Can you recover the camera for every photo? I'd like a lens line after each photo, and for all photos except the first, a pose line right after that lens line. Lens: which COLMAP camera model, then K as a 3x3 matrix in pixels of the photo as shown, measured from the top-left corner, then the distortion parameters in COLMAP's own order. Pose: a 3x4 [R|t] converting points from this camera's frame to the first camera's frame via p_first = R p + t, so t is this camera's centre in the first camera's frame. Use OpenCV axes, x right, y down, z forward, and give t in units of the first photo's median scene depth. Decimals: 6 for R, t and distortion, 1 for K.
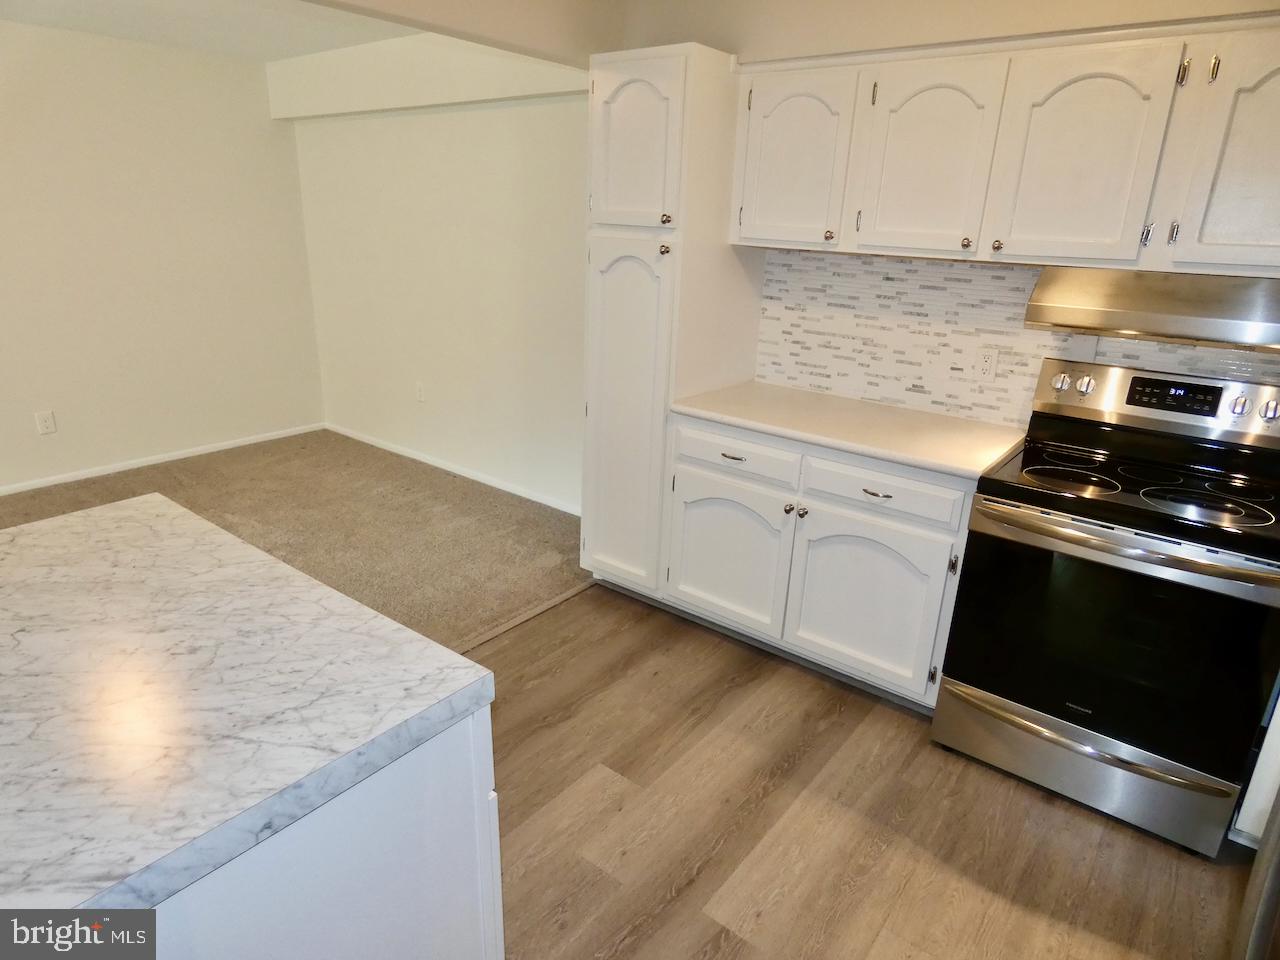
lens RADIAL K [[762.8, 0, 640.8], [0, 762.8, 477.4], [0, 0, 1]] dist [-0.004184, 0.001192]
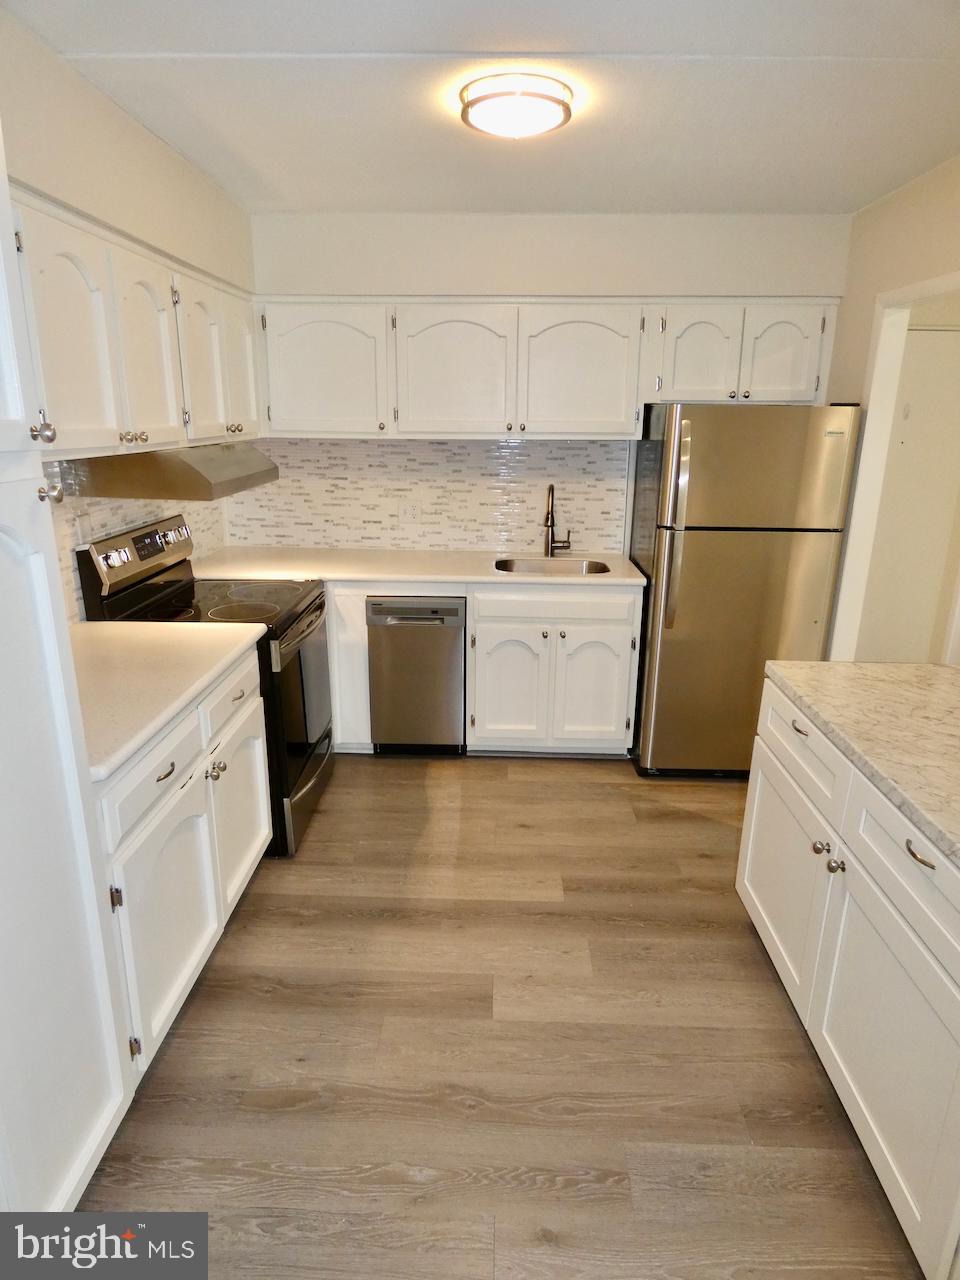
lens RADIAL K [[762.8, 0, 480.0], [0, 762.8, 640.0], [0, 0, 1]] dist [-0.004184, 0.001192]
pose [[-0.599446, -0.267809, 0.754283, -0.514120], [0.227926, 0.846237, 0.481594, -0.380185], [-0.767277, 0.460610, -0.446233, 1.019858]]
